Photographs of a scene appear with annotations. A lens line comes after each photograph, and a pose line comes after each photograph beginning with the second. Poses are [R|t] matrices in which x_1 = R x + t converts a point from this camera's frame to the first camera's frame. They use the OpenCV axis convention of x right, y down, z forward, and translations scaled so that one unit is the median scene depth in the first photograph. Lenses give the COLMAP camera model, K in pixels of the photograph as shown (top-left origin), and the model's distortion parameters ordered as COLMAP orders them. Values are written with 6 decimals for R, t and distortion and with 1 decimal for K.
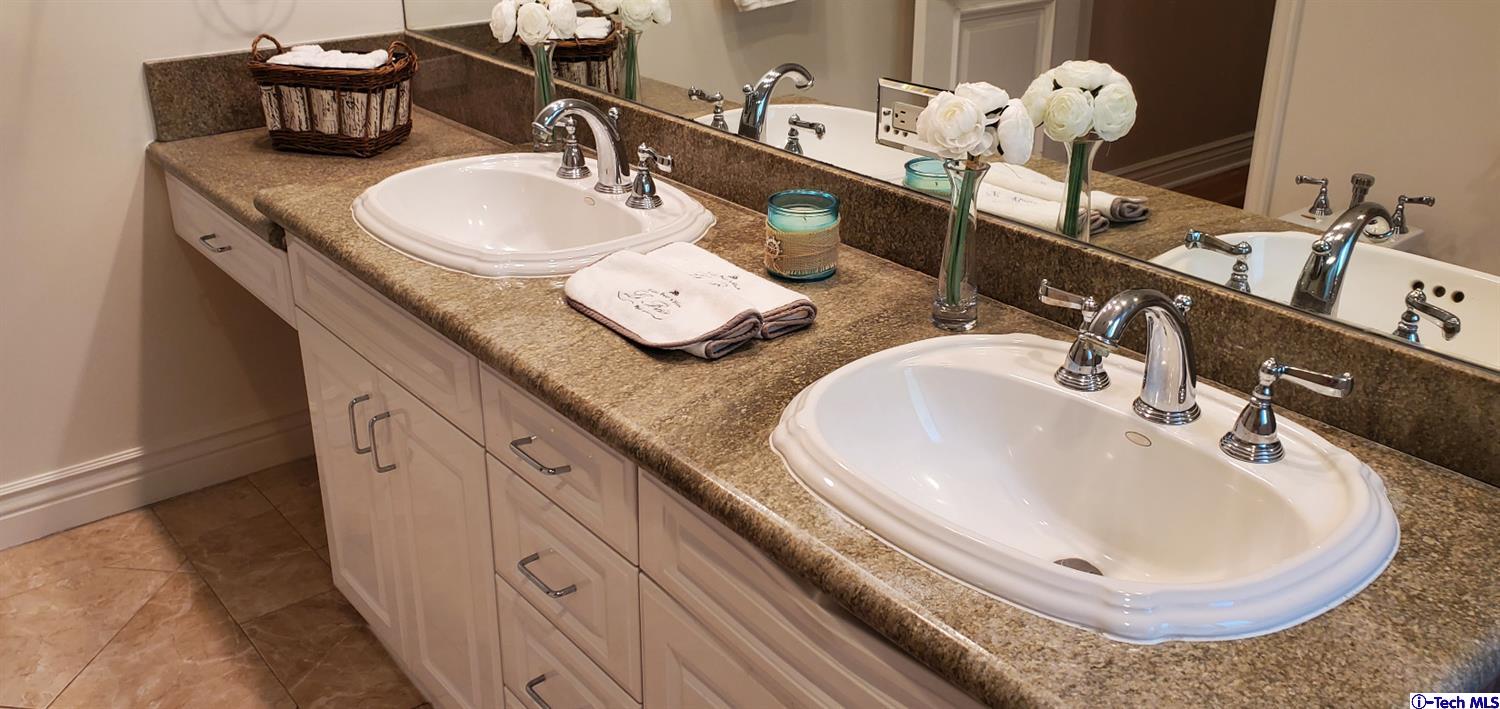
lens RADIAL K [[1254.3, 0, 748.8], [0, 1254.3, 340.3], [0, 0, 1]] dist [0.004000, -0.001100]
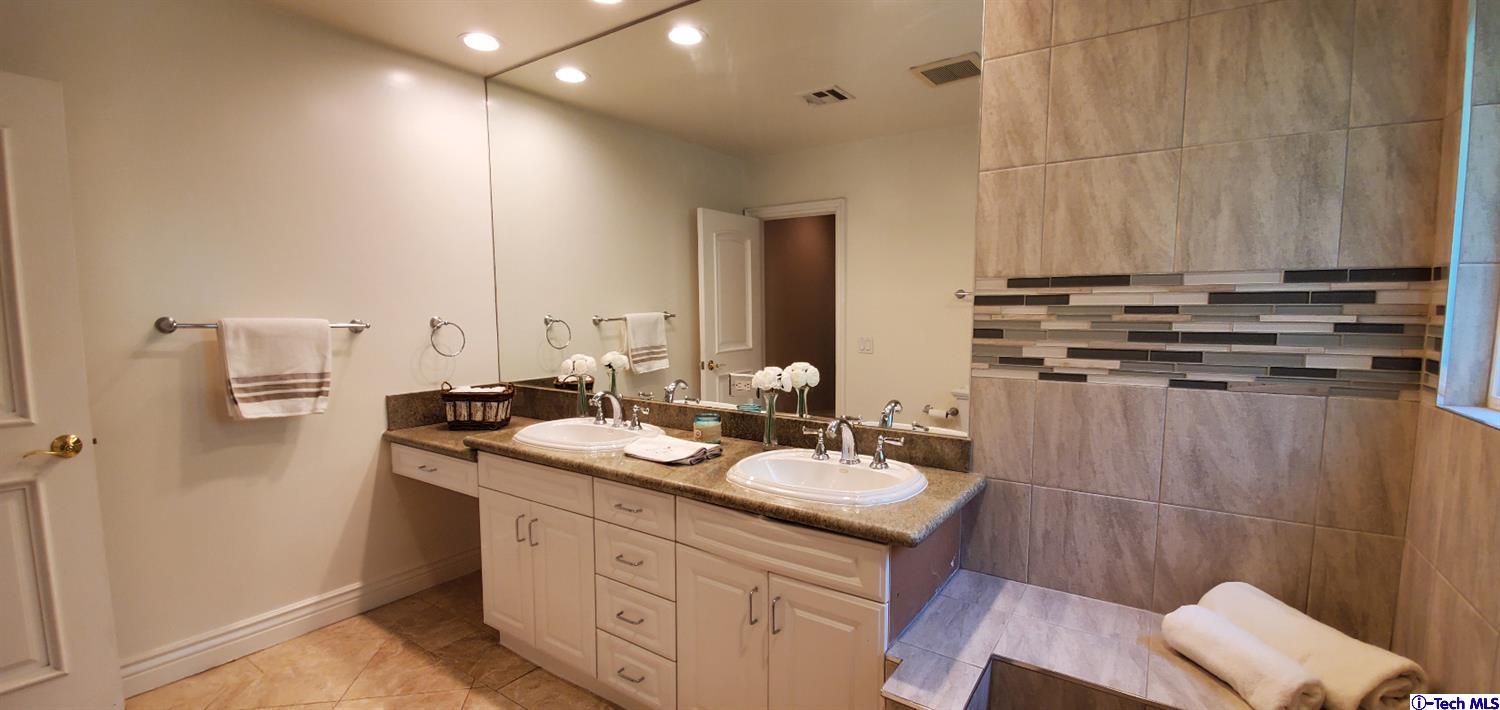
lens RADIAL K [[605.7, 0, 754.7], [0, 605.7, 374.1], [0, 0, 1]] dist [-0.001110, -0.000375]
pose [[0.958220, -0.031973, 0.284238, -0.176814], [0.115279, 0.952620, -0.281469, 0.141499], [-0.261771, 0.302476, 0.916506, -0.207067]]
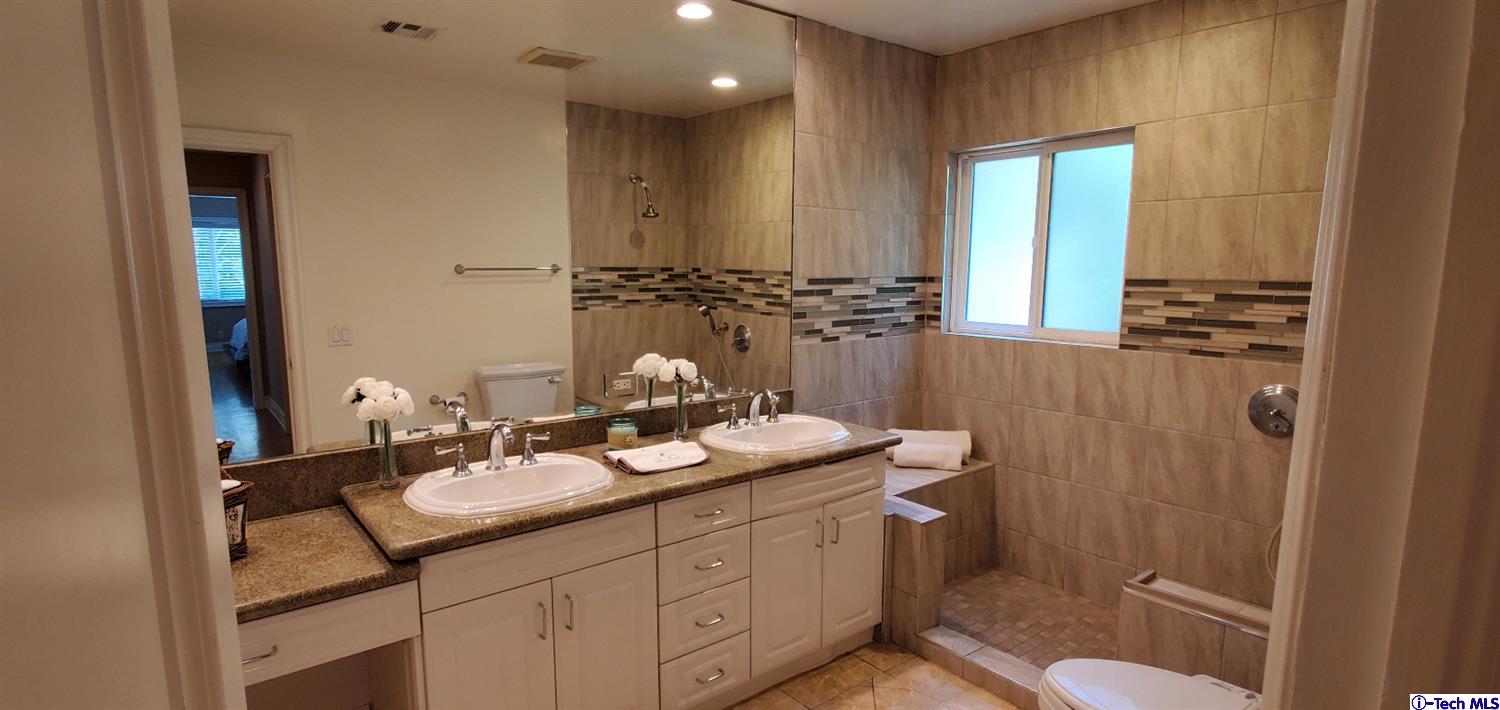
lens RADIAL K [[739.3, 0, 755.0], [0, 739.3, 370.1], [0, 0, 1]] dist [0.006518, 0.000161]
pose [[-0.010903, -0.143595, 0.989576, -1.106444], [0.395107, 0.908485, 0.136182, -0.235726], [-0.918570, 0.392474, 0.046830, 0.486163]]
